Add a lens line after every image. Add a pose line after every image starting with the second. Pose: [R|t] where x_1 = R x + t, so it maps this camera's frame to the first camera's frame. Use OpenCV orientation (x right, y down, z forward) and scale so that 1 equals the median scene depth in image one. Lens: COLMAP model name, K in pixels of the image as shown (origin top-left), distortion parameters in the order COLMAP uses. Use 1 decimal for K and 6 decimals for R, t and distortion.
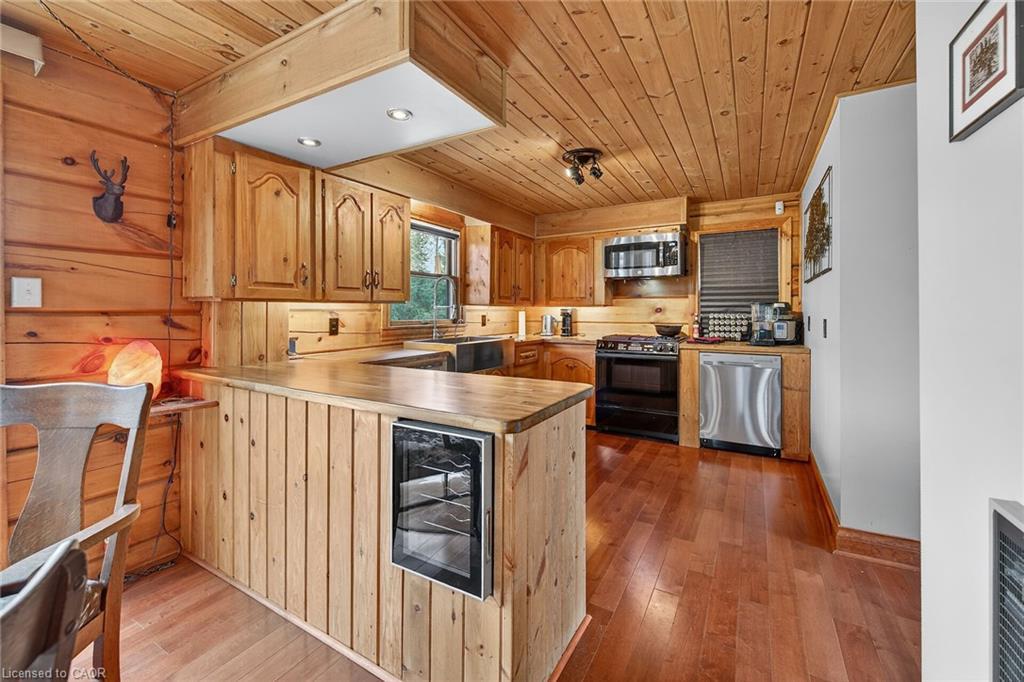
lens RADIAL K [[412.7, 0, 515.7], [0, 412.7, 309.8], [0, 0, 1]] dist [0.008907, -0.002804]
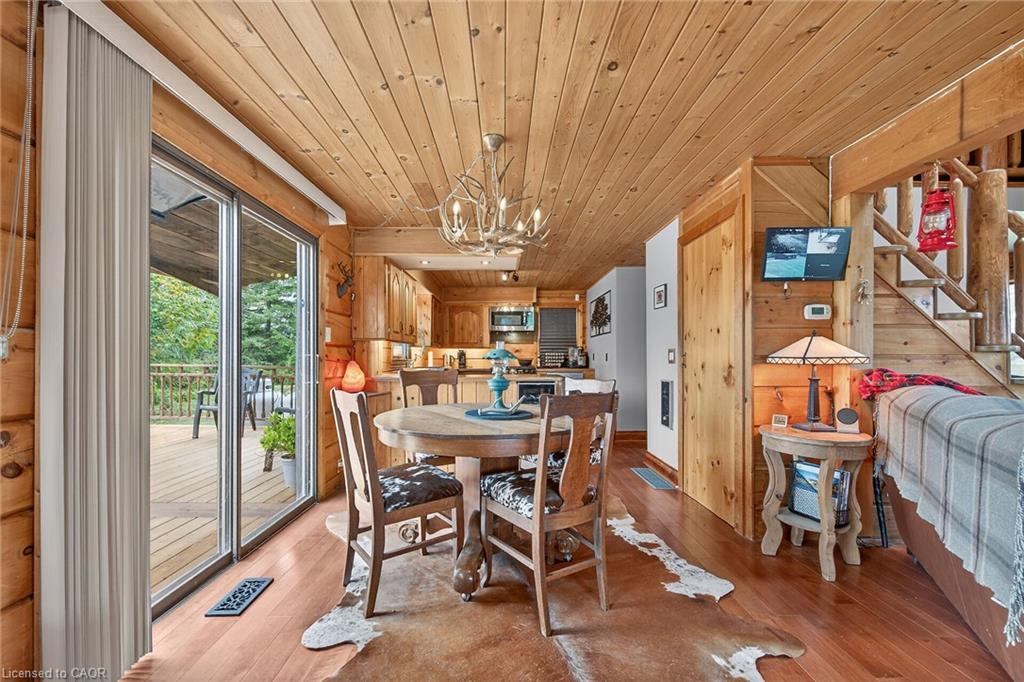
lens RADIAL K [[412.7, 0, 501.7], [0, 412.7, 358.0], [0, 0, 1]] dist [0.008907, -0.002804]
pose [[0.861836, -0.003727, 0.507173, -0.641518], [0.002023, 0.999990, 0.003910, 0.027107], [-0.507183, -0.002344, 0.861835, -0.480838]]
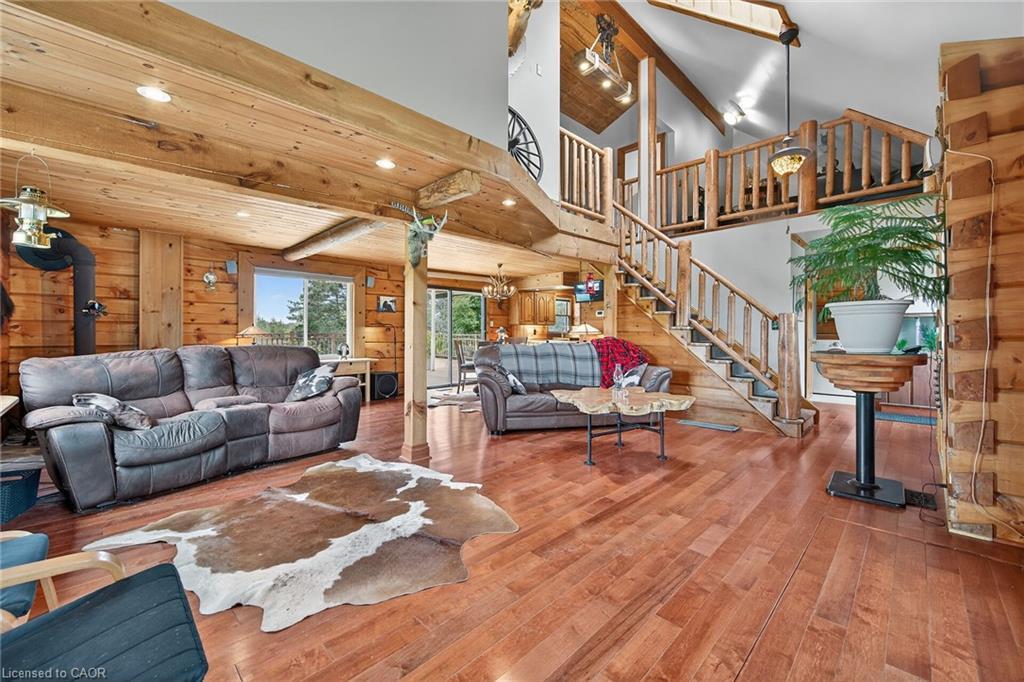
lens RADIAL K [[412.7, 0, 514.7], [0, 412.7, 332.5], [0, 0, 1]] dist [0.008907, -0.002804]
pose [[0.963950, -0.002266, -0.266074, 0.244214], [0.003032, 0.999992, 0.002467, 0.026867], [0.266066, -0.003184, 0.963949, -1.817111]]
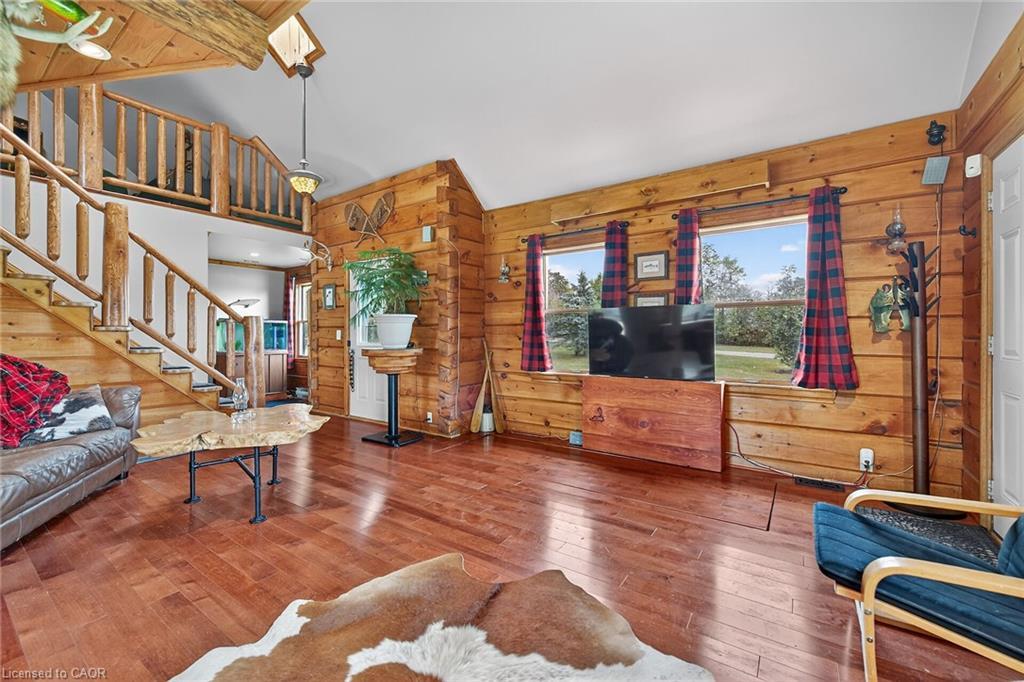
lens RADIAL K [[412.7, 0, 525.4], [0, 412.7, 334.8], [0, 0, 1]] dist [0.008907, -0.002804]
pose [[0.077196, -0.002957, 0.997012, -0.480810], [-0.000960, 0.999995, 0.003040, 0.025901], [-0.997015, -0.001191, 0.077193, -1.346645]]
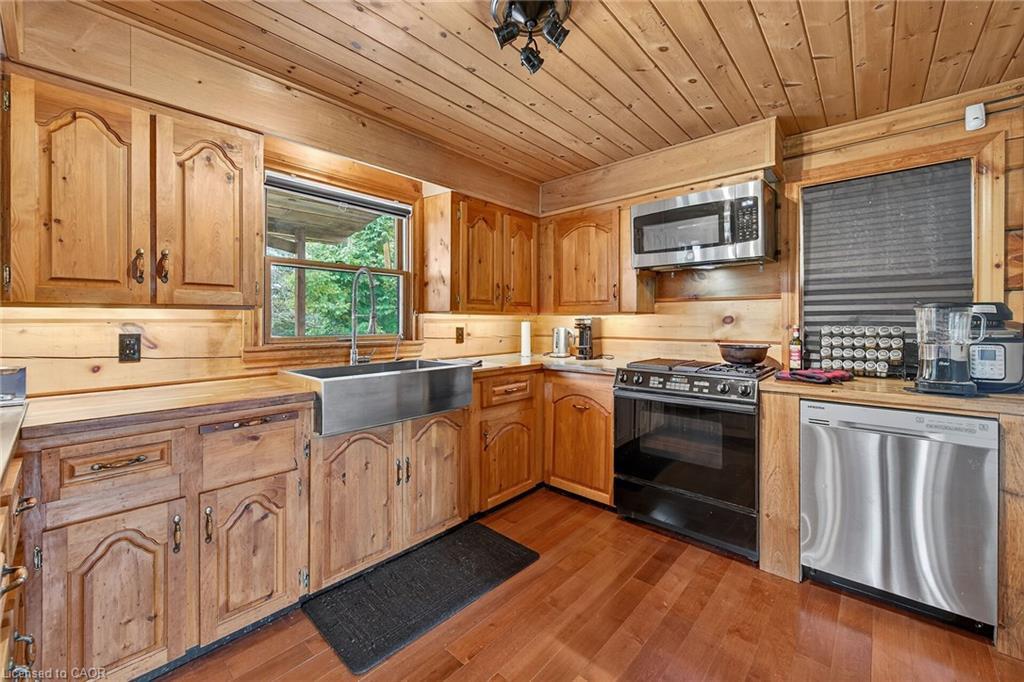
lens RADIAL K [[412.7, 0, 523.5], [0, 412.7, 319.5], [0, 0, 1]] dist [0.008907, -0.002804]
pose [[0.982382, -0.002310, -0.186868, 0.184302], [0.001992, 0.999996, -0.001885, 0.001108], [0.186872, 0.001480, 0.982383, 0.389255]]
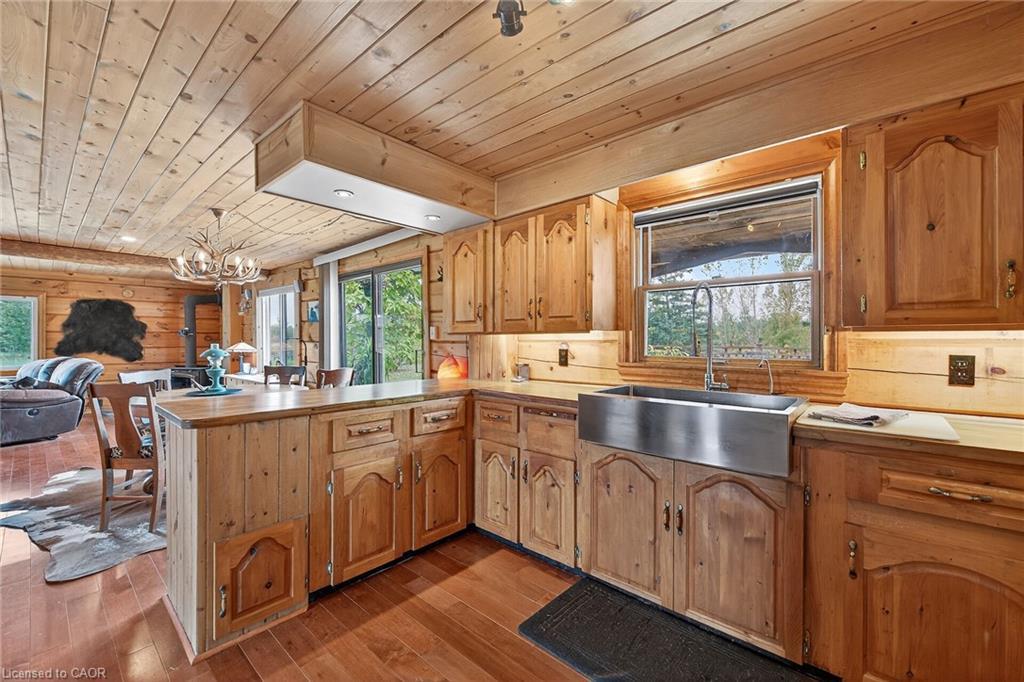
lens RADIAL K [[412.7, 0, 516.3], [0, 412.7, 339.3], [0, 0, 1]] dist [0.008907, -0.002804]
pose [[-0.183296, -0.003105, -0.983053, 0.420727], [-0.000737, 0.999995, -0.003021, 0.000046], [0.983057, 0.000171, -0.183298, 0.812823]]
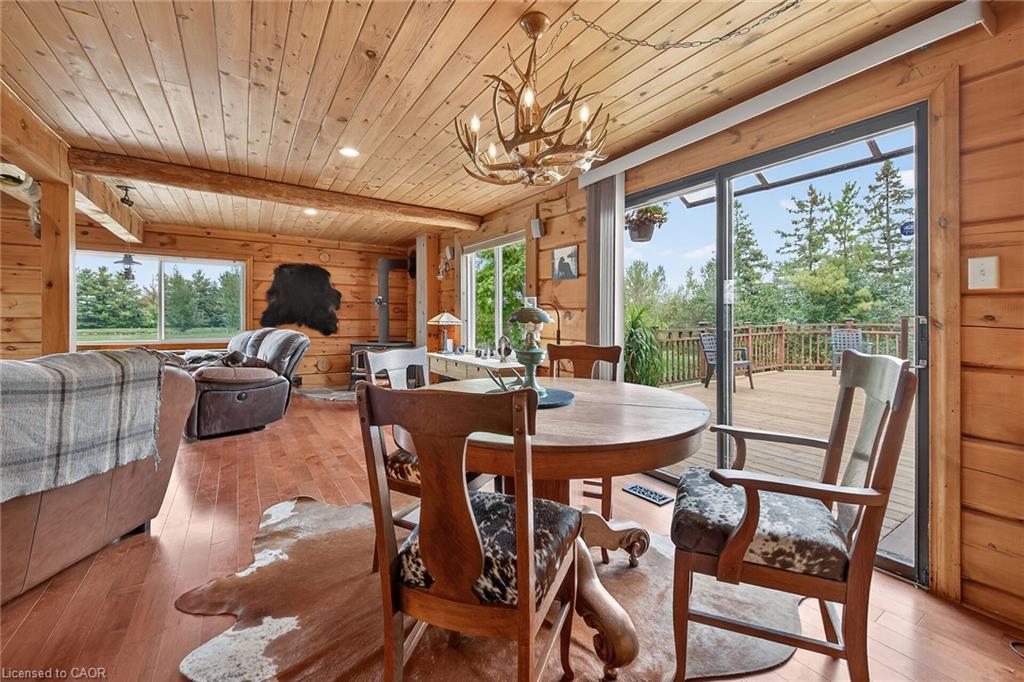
lens RADIAL K [[412.7, 0, 504.2], [0, 412.7, 321.3], [0, 0, 1]] dist [0.008907, -0.002804]
pose [[-0.461430, 0.000725, -0.887176, 0.069116], [-0.004053, 0.999988, 0.002925, 0.030490], [0.887167, 0.004945, -0.461421, 0.207225]]
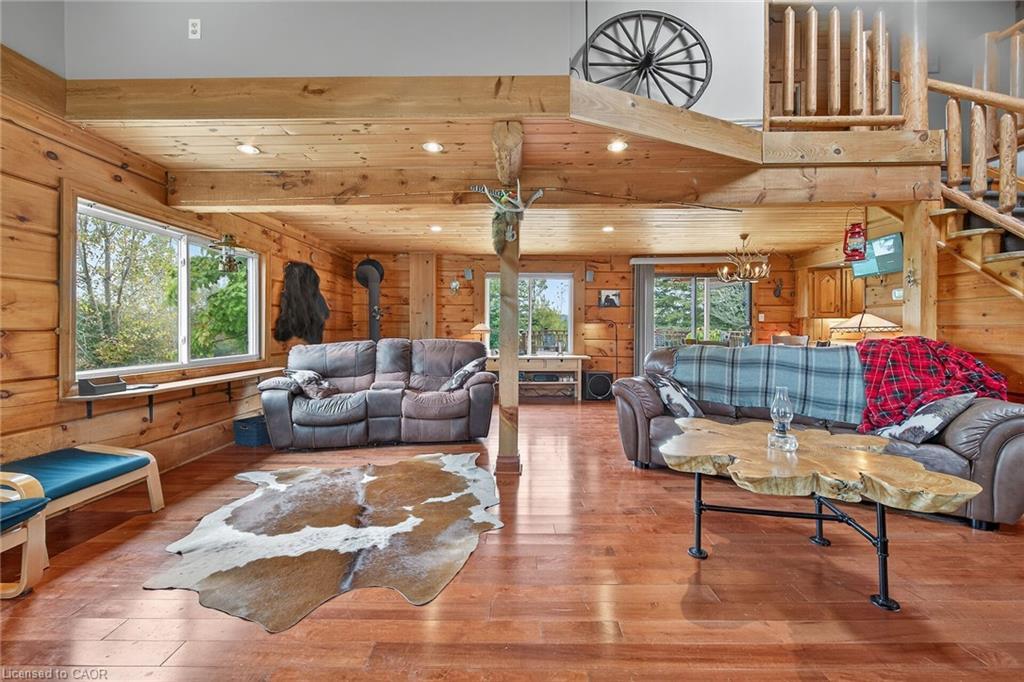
lens RADIAL K [[412.7, 0, 514.0], [0, 412.7, 331.7], [0, 0, 1]] dist [0.008907, -0.002804]
pose [[0.482089, 0.002304, -0.876119, 0.521545], [0.002788, 0.999987, 0.004164, 0.033016], [0.876118, -0.004450, 0.482076, -1.336740]]
